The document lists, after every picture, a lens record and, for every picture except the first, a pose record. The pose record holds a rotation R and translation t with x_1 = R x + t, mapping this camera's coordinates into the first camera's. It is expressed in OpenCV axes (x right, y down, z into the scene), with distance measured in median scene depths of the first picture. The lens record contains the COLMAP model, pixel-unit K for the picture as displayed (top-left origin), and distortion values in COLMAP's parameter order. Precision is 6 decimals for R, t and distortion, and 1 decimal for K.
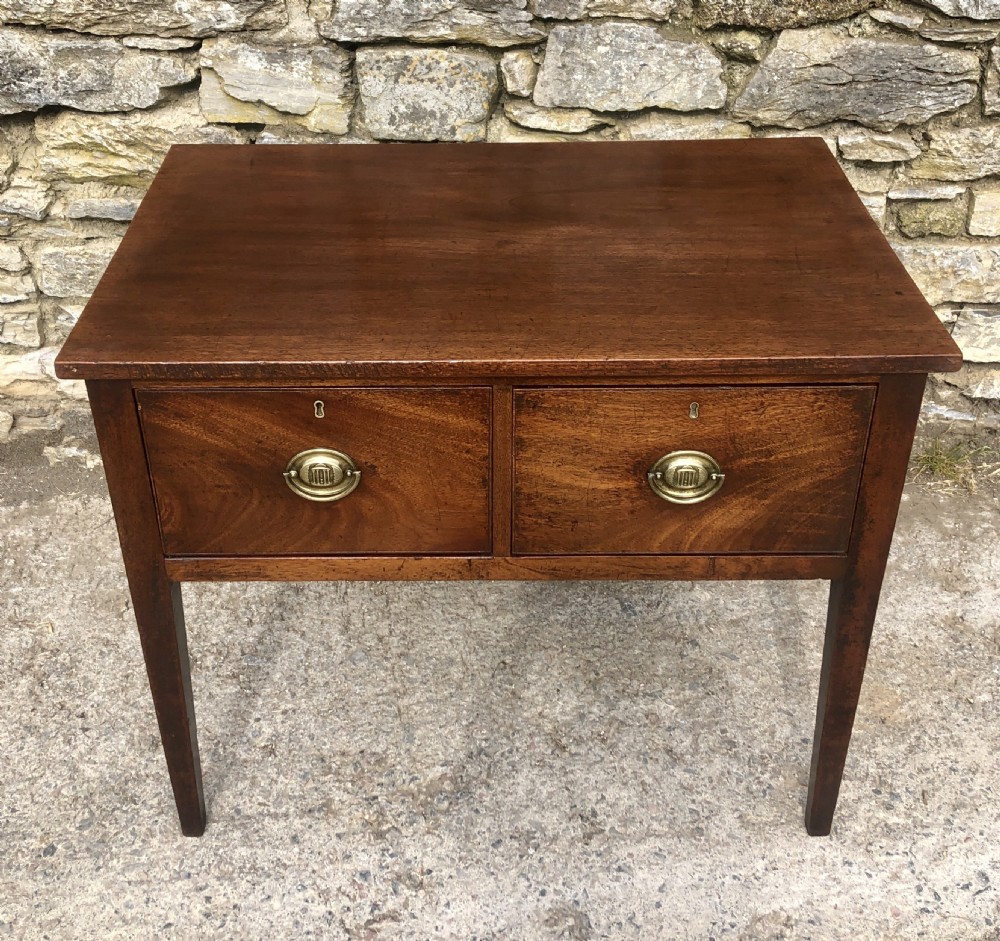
lens RADIAL K [[1275.8, 0, 473.1], [0, 1275.8, 382.7], [0, 0, 1]] dist [0.076815, -0.227983]
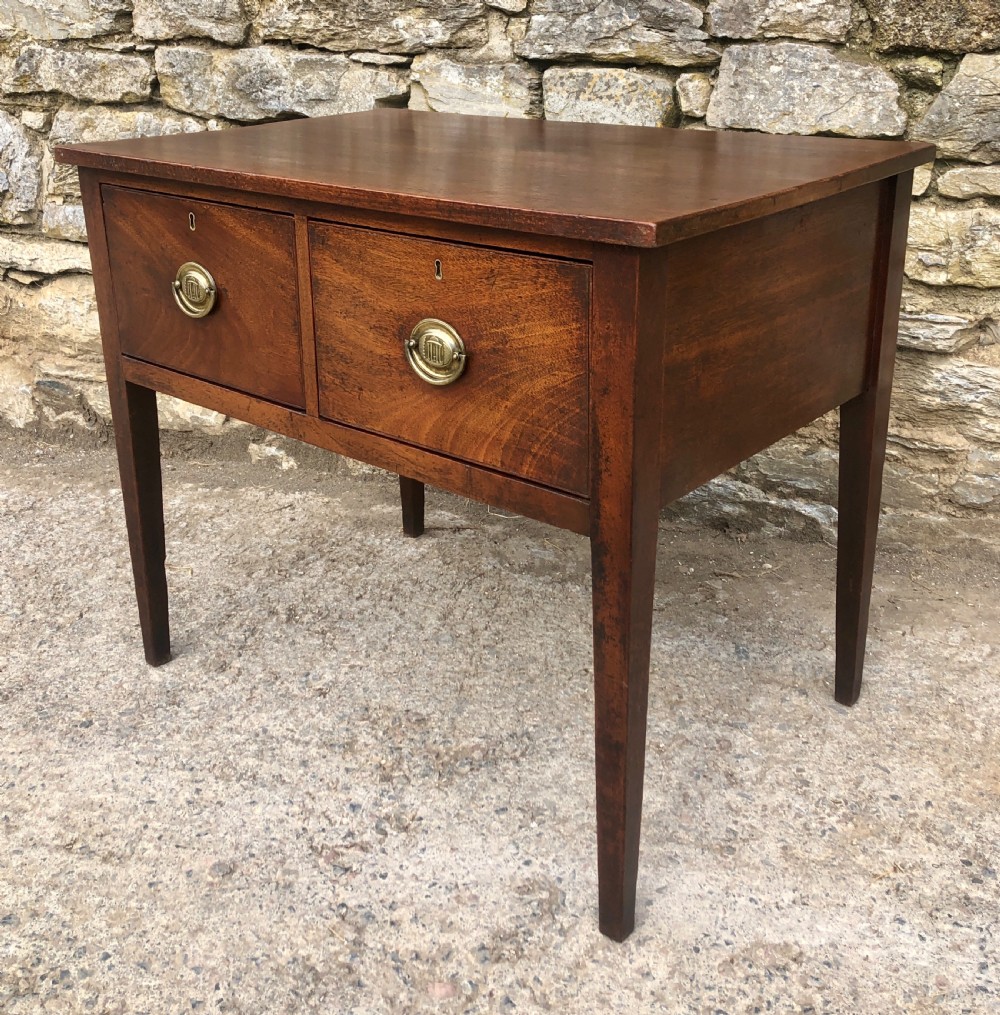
lens RADIAL K [[1208.5, 0, 497.1], [0, 1208.5, 387.7], [0, 0, 1]] dist [0.034095, -0.070981]
pose [[0.943352, 0.106079, -0.314381, 0.221711], [-0.177722, 0.961676, -0.208794, 0.220502], [0.280183, 0.252839, 0.926051, 0.117023]]
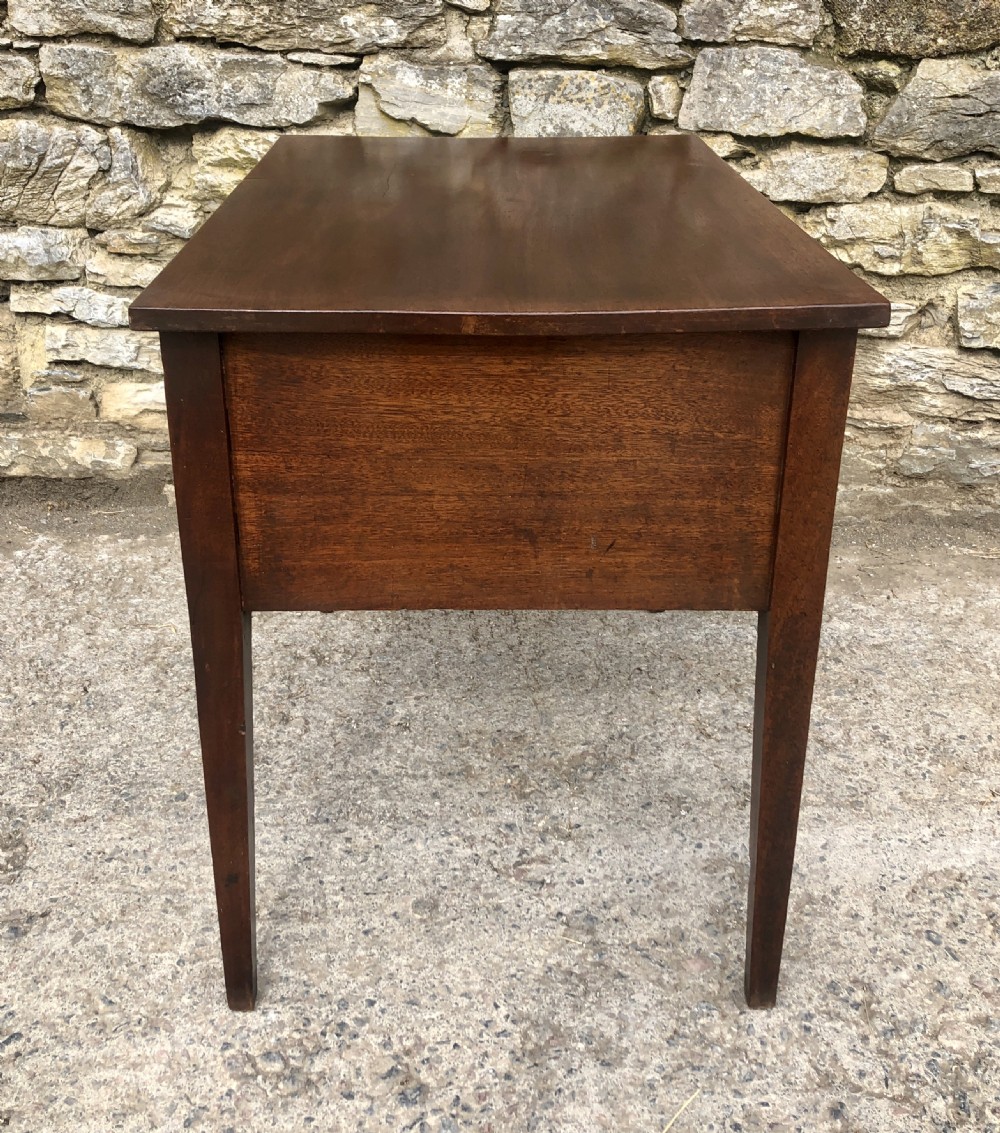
lens RADIAL K [[1326.7, 0, 487.0], [0, 1326.7, 489.5], [0, 0, 1]] dist [0.112434, -0.366589]
pose [[0.999260, 0.032663, -0.020289, -0.077302], [-0.035446, 0.986992, -0.156814, 0.251350], [0.014903, 0.157418, 0.987420, -0.019946]]
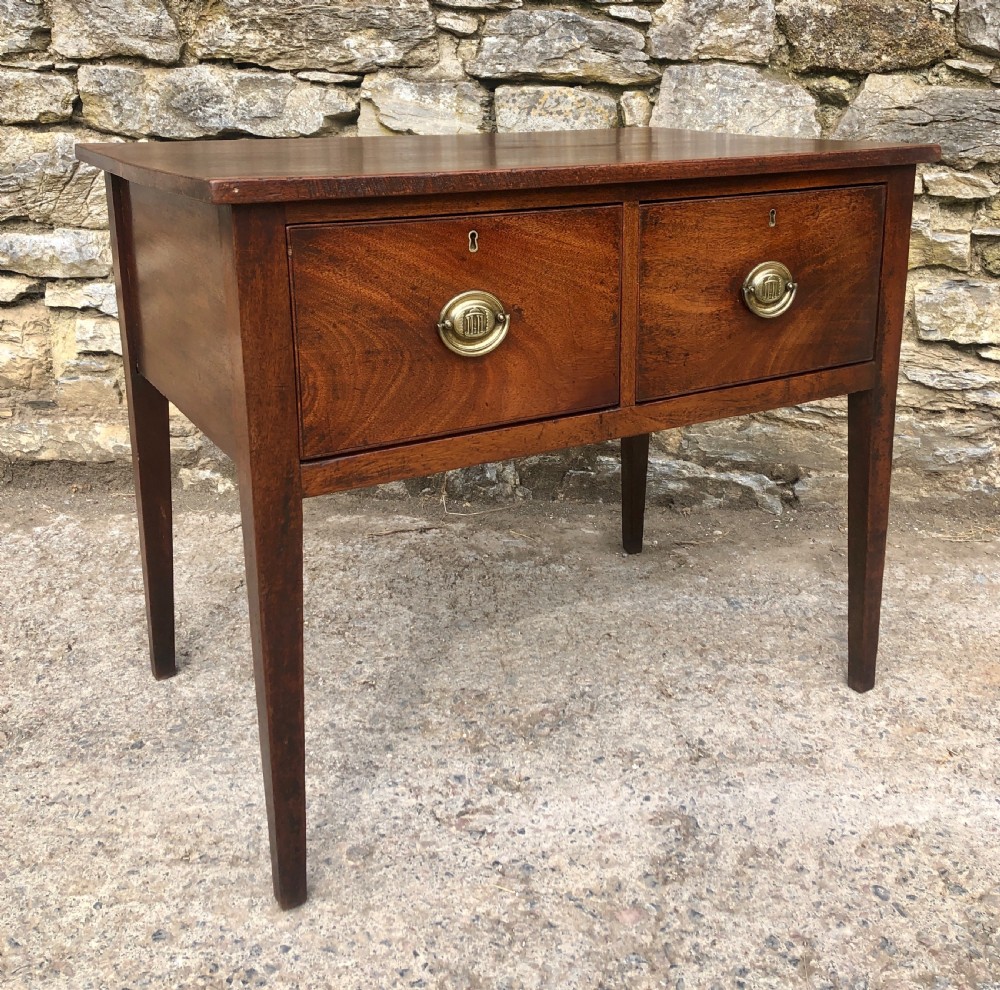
lens RADIAL K [[1168.9, 0, 527.1], [0, 1168.9, 375.4], [0, 0, 1]] dist [0.053546, -0.131965]
pose [[0.998135, 0.034308, -0.050484, -0.000441], [-0.047757, 0.954032, -0.295877, 0.304544], [0.038012, 0.297736, 0.953891, 0.071089]]
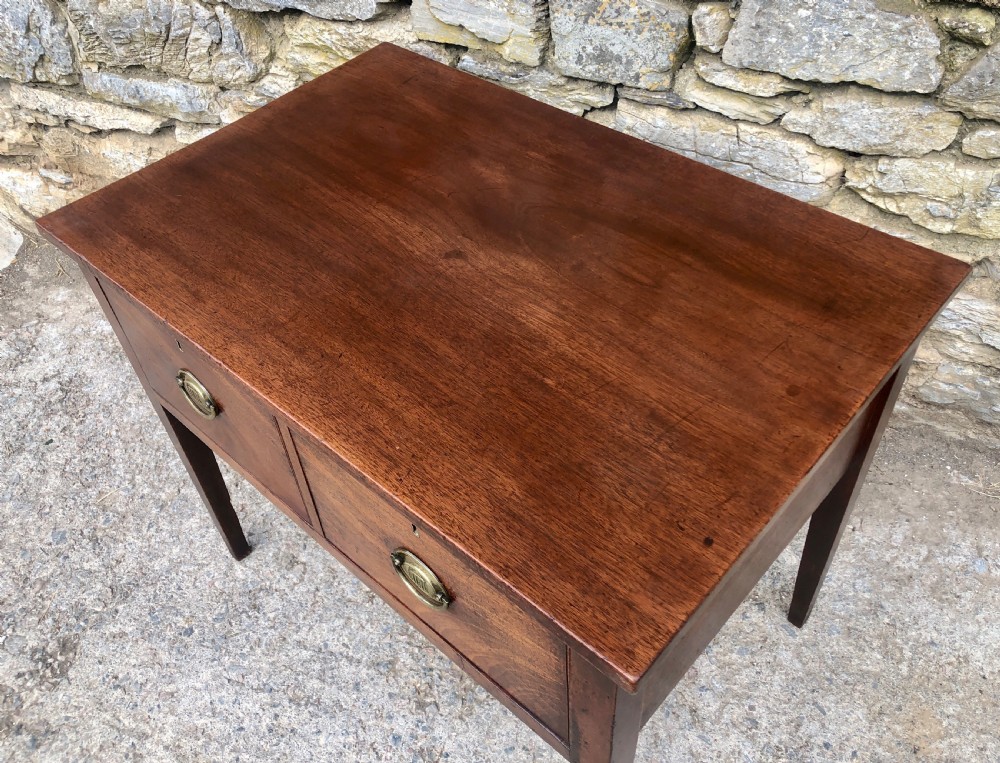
lens RADIAL K [[881.7, 0, 494.9], [0, 881.7, 375.4], [0, 0, 1]] dist [-0.001039, 0.031578]
pose [[0.930129, 0.230142, -0.286171, 0.136456], [-0.153126, 0.951346, 0.267383, -0.149205], [0.333784, -0.204880, 0.920115, 0.294699]]
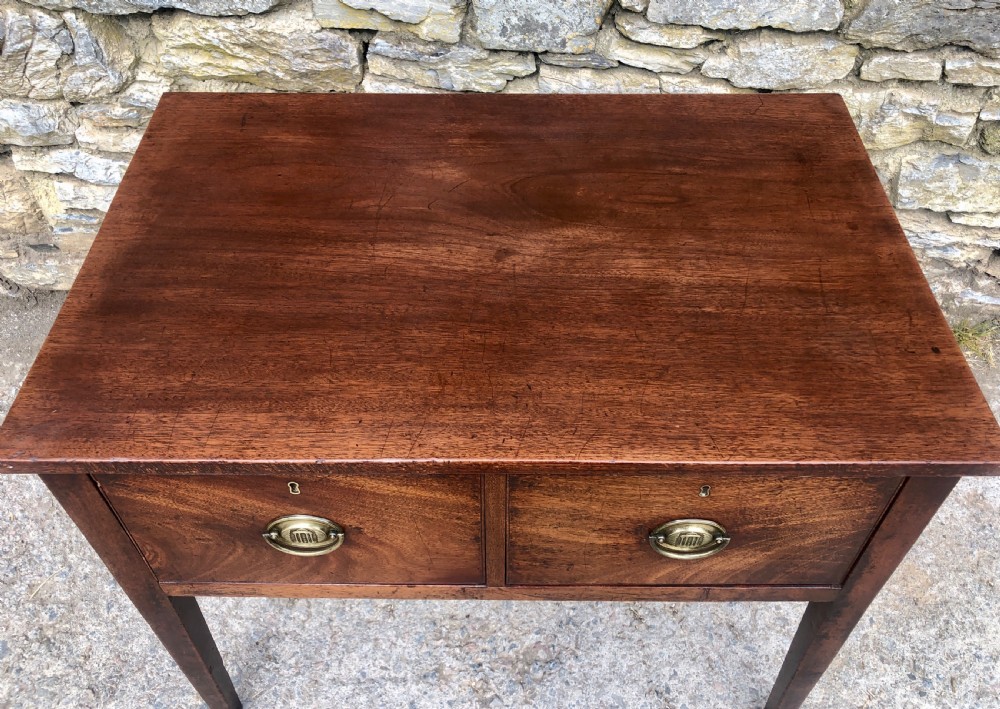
lens RADIAL K [[871.6, 0, 502.9], [0, 871.6, 338.6], [0, 0, 1]] dist [0.005630, 0.020072]
pose [[0.999499, 0.030668, -0.007828, -0.053208], [-0.027435, 0.962771, 0.268921, -0.163184], [0.015784, -0.268571, 0.963130, 0.284342]]
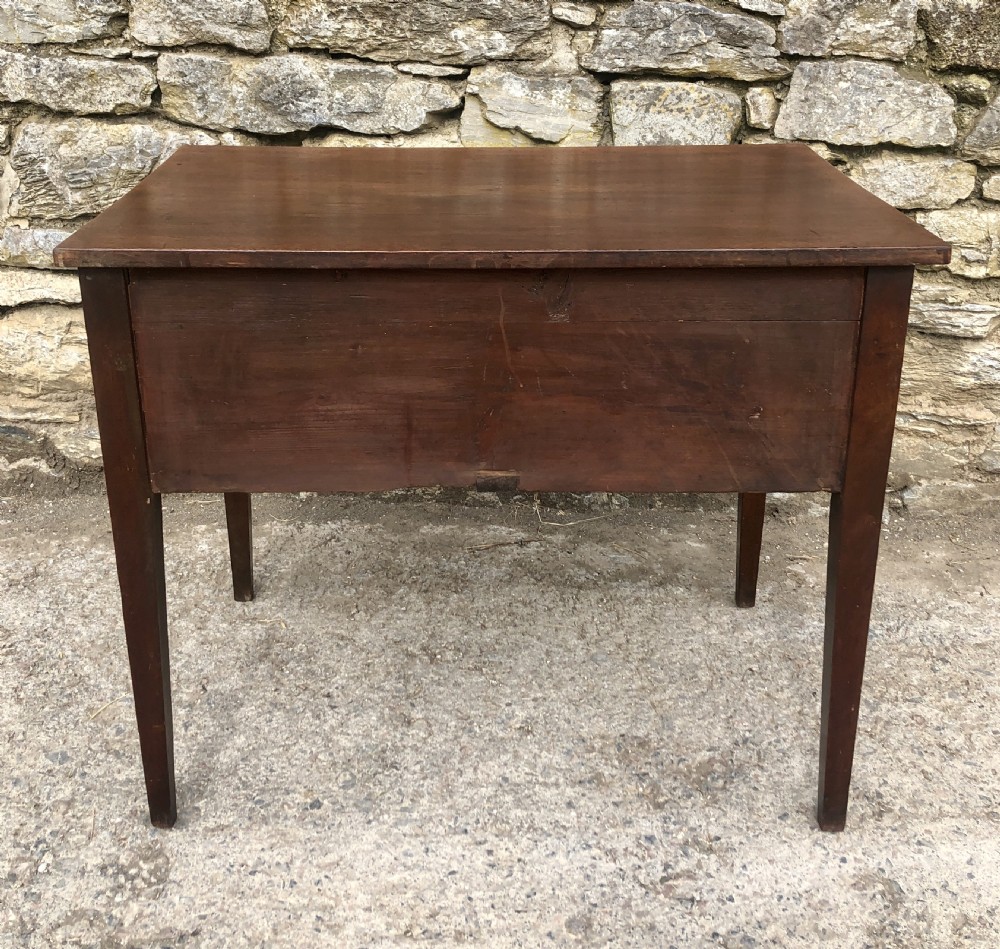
lens RADIAL K [[1268.4, 0, 473.3], [0, 1268.4, 378.9], [0, 0, 1]] dist [0.062234, -0.175886]
pose [[0.999149, 0.036632, -0.018955, -0.180844], [-0.039787, 0.977145, -0.208816, 0.217572], [0.010872, 0.209393, 0.977771, 0.001209]]
